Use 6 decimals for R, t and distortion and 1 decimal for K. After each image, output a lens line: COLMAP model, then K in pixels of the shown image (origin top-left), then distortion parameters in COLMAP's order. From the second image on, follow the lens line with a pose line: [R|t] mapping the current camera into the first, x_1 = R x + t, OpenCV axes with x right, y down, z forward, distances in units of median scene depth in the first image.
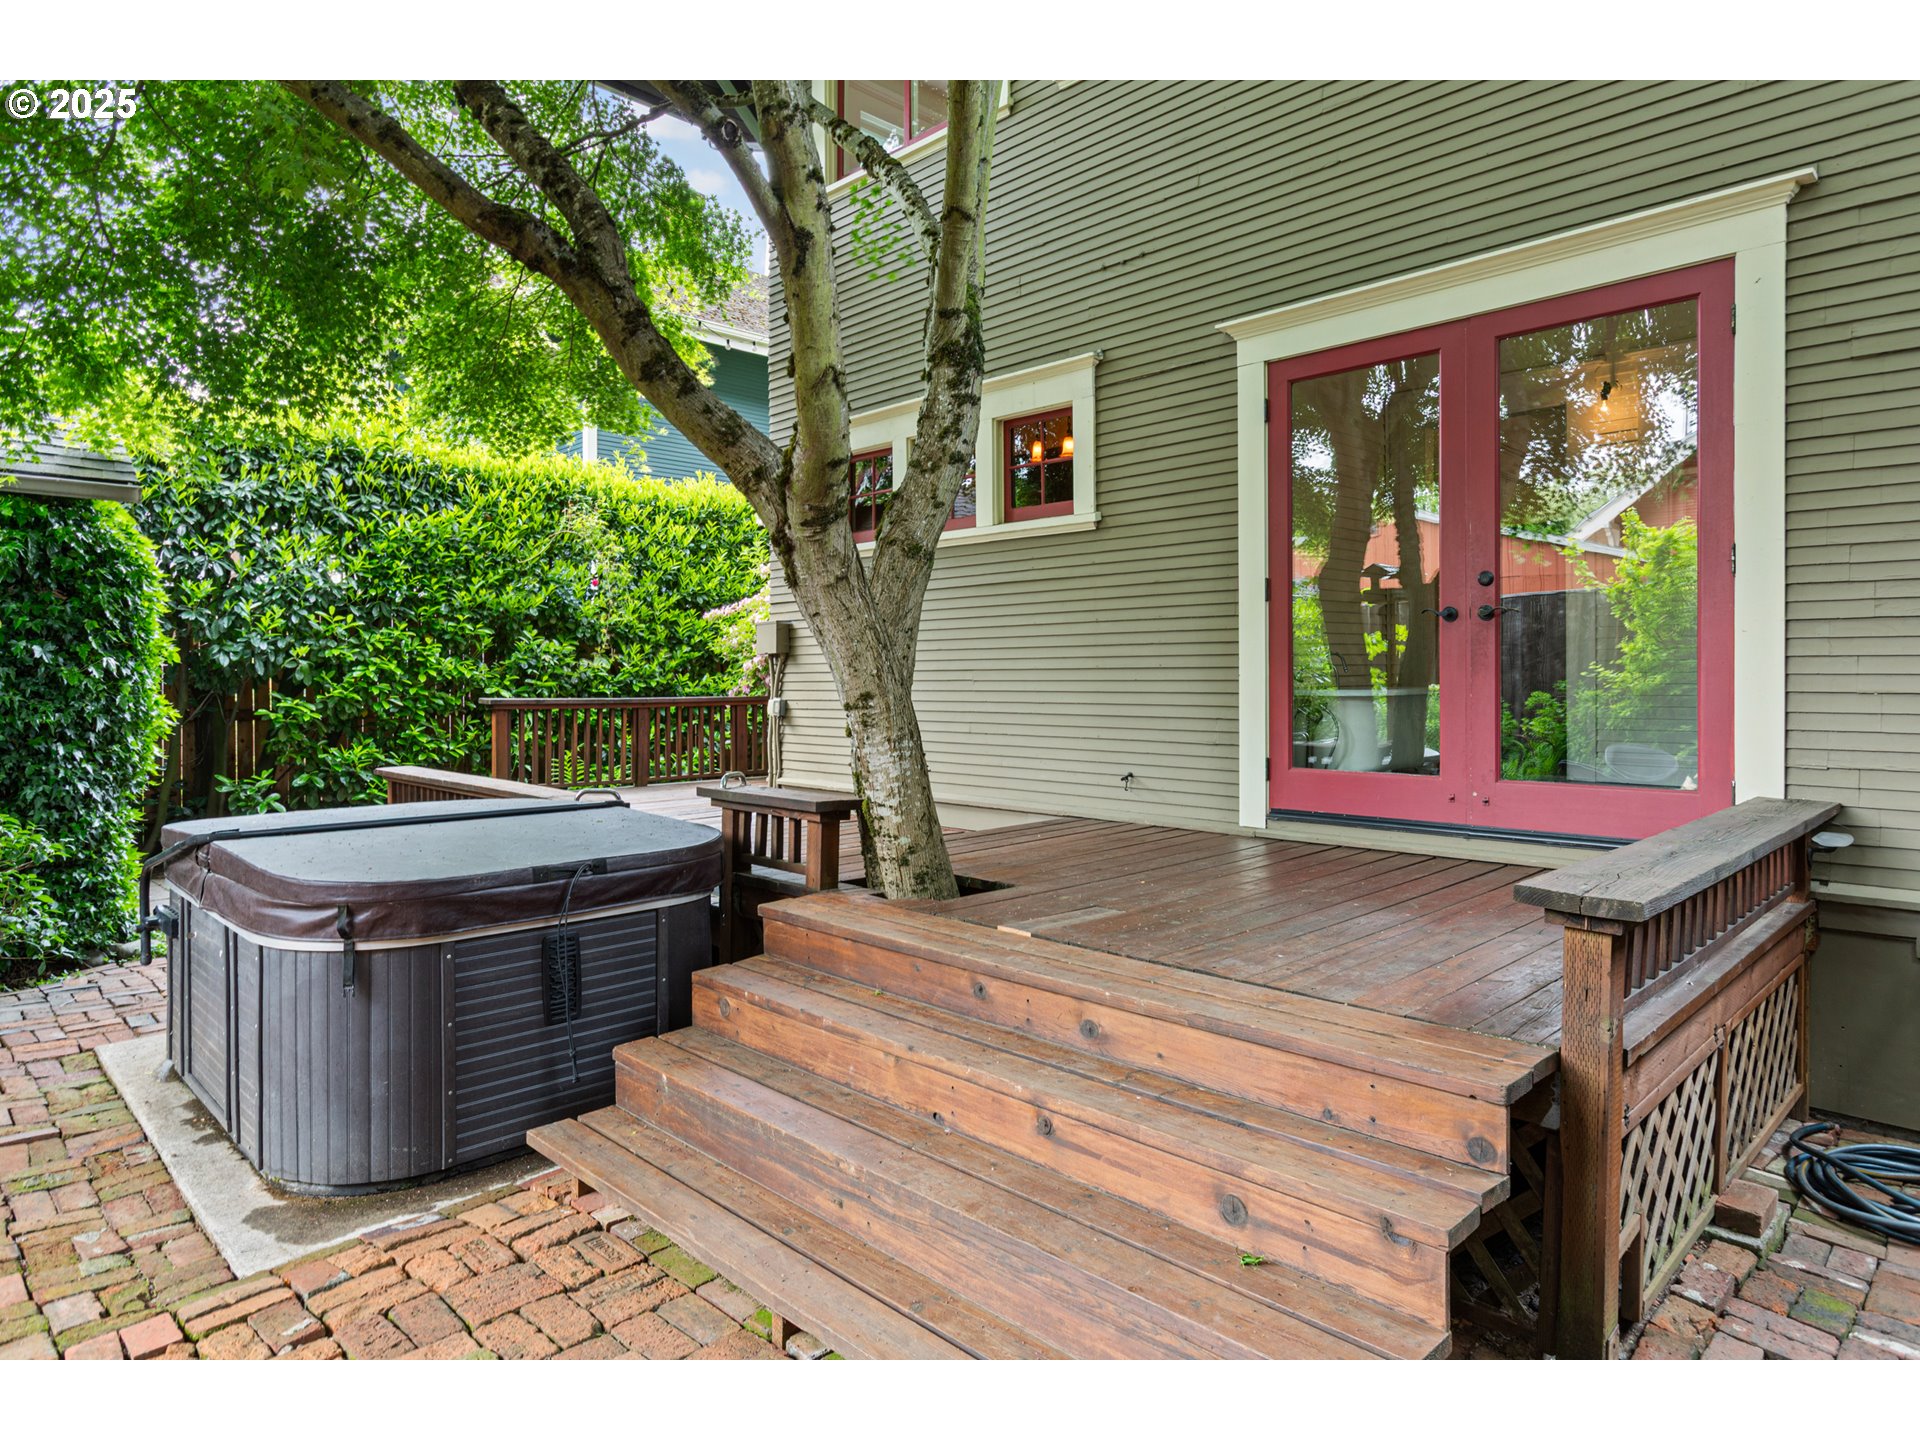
lens RADIAL K [[1119.5, 0, 959.1], [0, 1119.5, 675.5], [0, 0, 1]] dist [-0.003674, -0.001058]
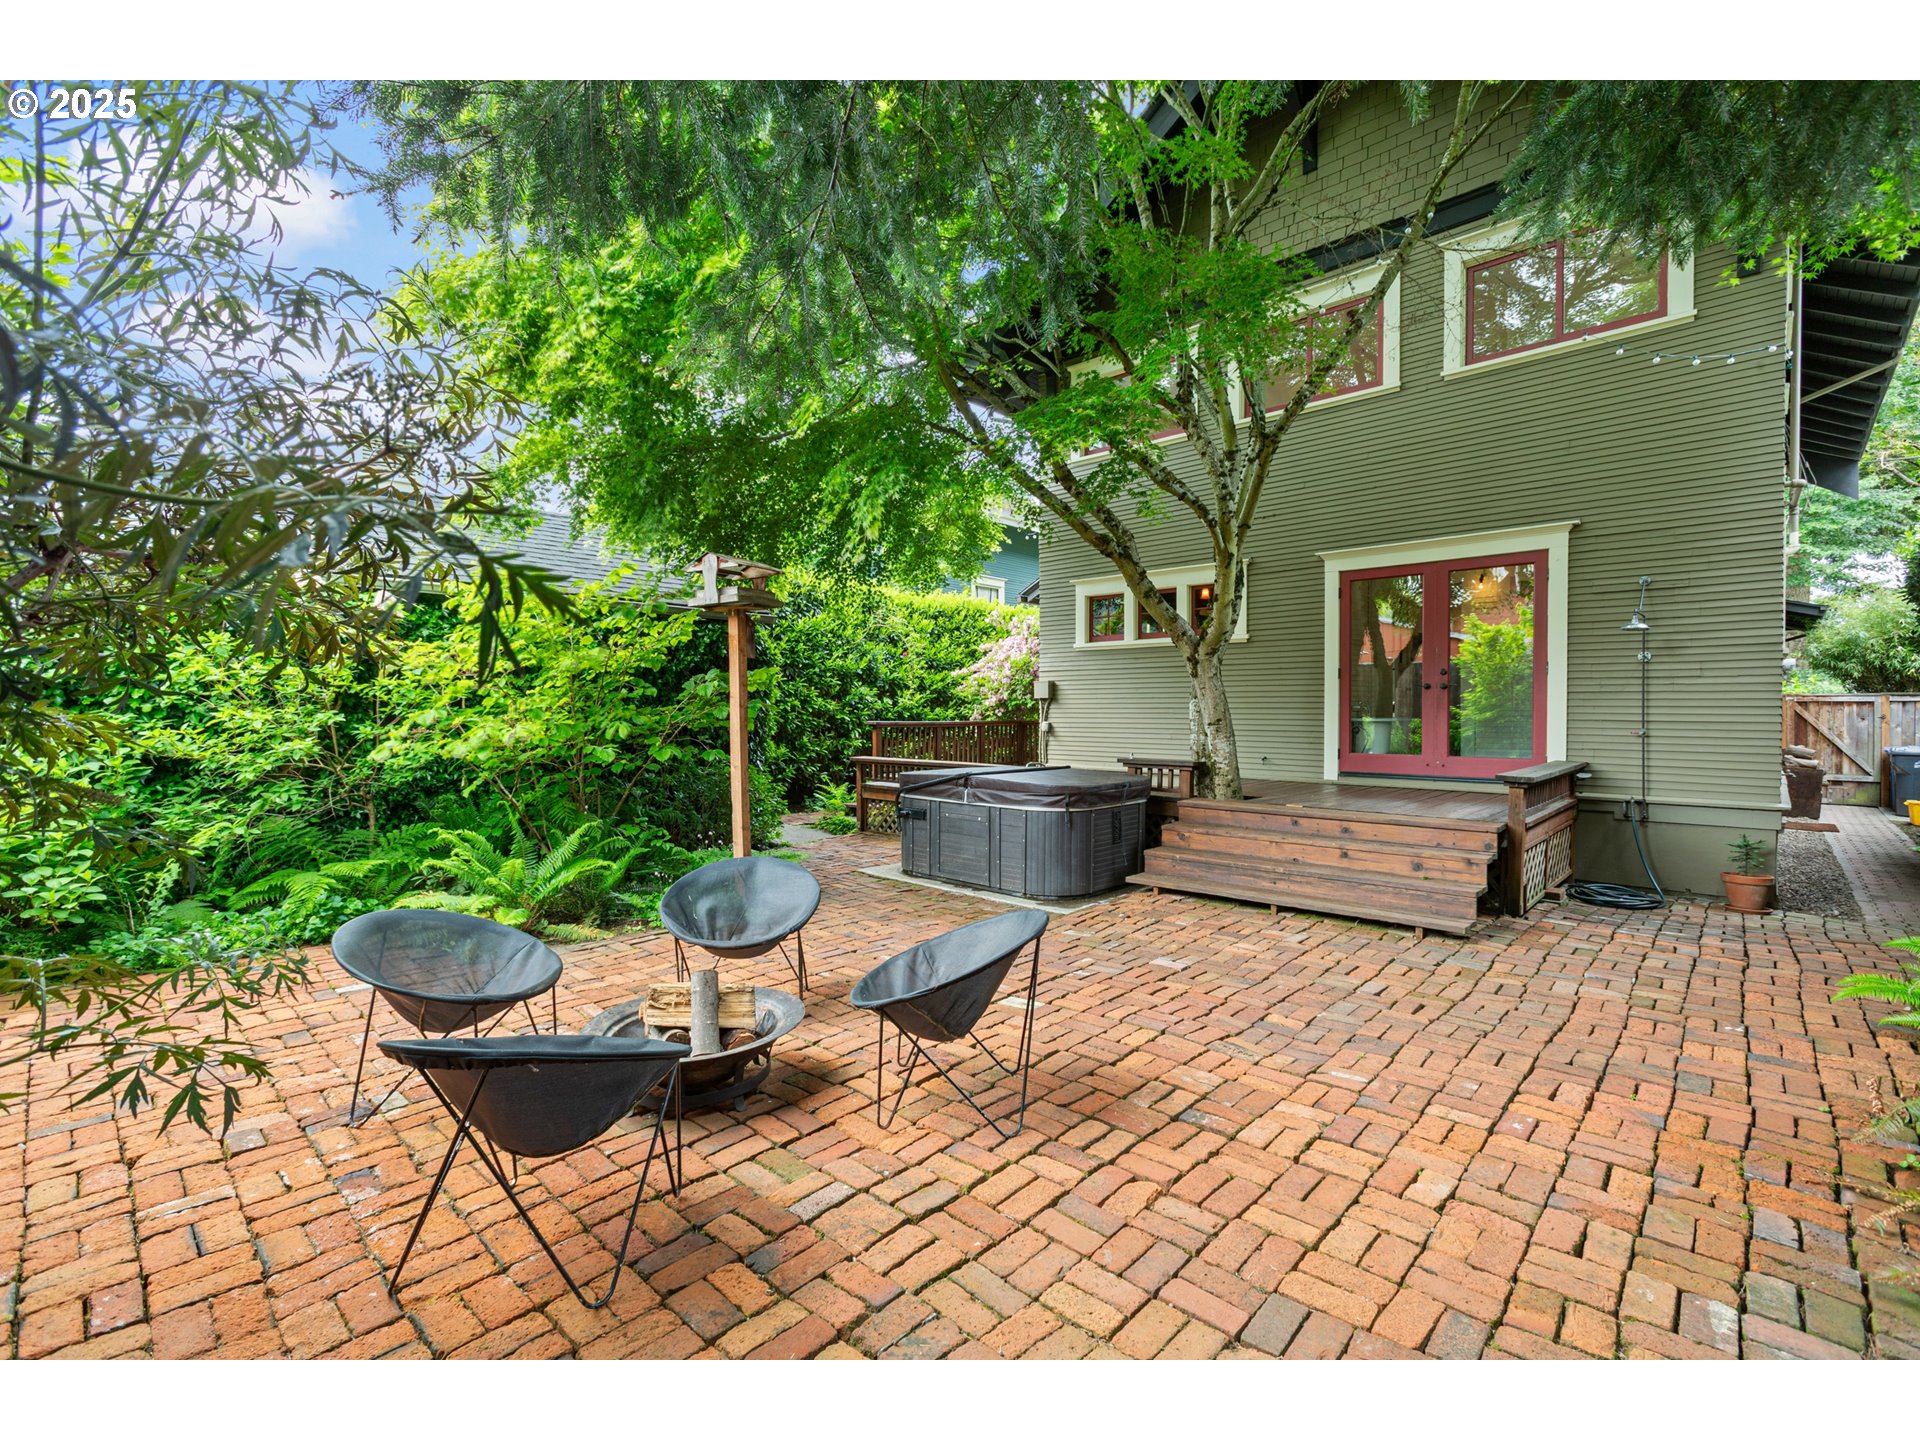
lens RADIAL K [[861.9, 0, 965.9], [0, 861.9, 709.6], [0, 0, 1]] dist [-0.004701, 0.000248]
pose [[0.999147, 0.003788, 0.041109, -0.357070], [-0.003984, 0.999981, 0.004682, -0.006073], [-0.041091, -0.004842, 0.999144, -0.455179]]
